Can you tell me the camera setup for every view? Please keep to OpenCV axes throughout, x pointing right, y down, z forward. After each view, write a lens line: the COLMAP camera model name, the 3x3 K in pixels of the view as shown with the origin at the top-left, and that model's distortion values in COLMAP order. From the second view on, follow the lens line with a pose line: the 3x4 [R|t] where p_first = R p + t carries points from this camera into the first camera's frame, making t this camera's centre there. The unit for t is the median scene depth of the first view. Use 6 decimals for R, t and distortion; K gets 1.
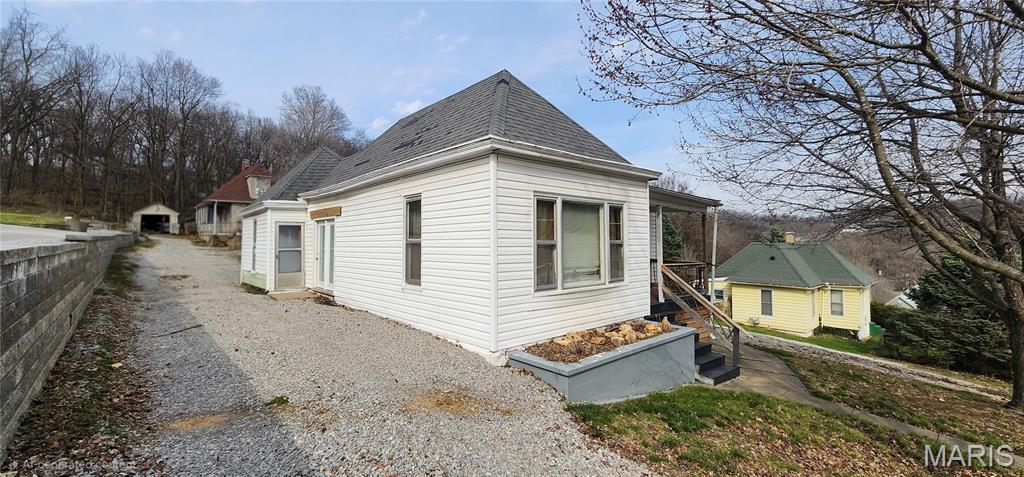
lens RADIAL K [[412.7, 0, 512.0], [0, 412.7, 238.5], [0, 0, 1]] dist [0.022239, 0.000022]
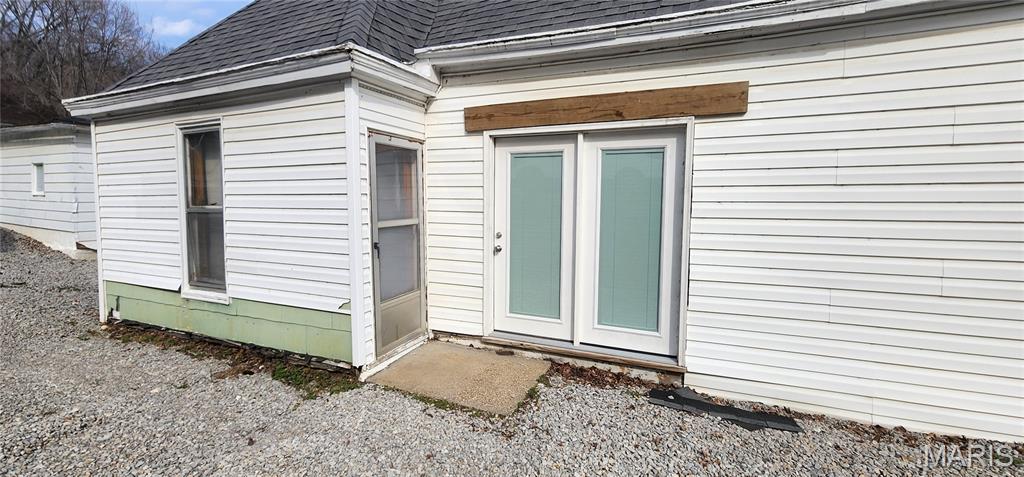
lens RADIAL K [[412.7, 0, 512.0], [0, 412.7, 238.5], [0, 0, 1]] dist [0.022239, 0.000022]
pose [[0.905356, -0.036408, 0.423089, -0.600612], [-0.014233, 0.993157, 0.115919, -0.000557], [-0.424414, -0.110970, 0.898642, 0.689016]]
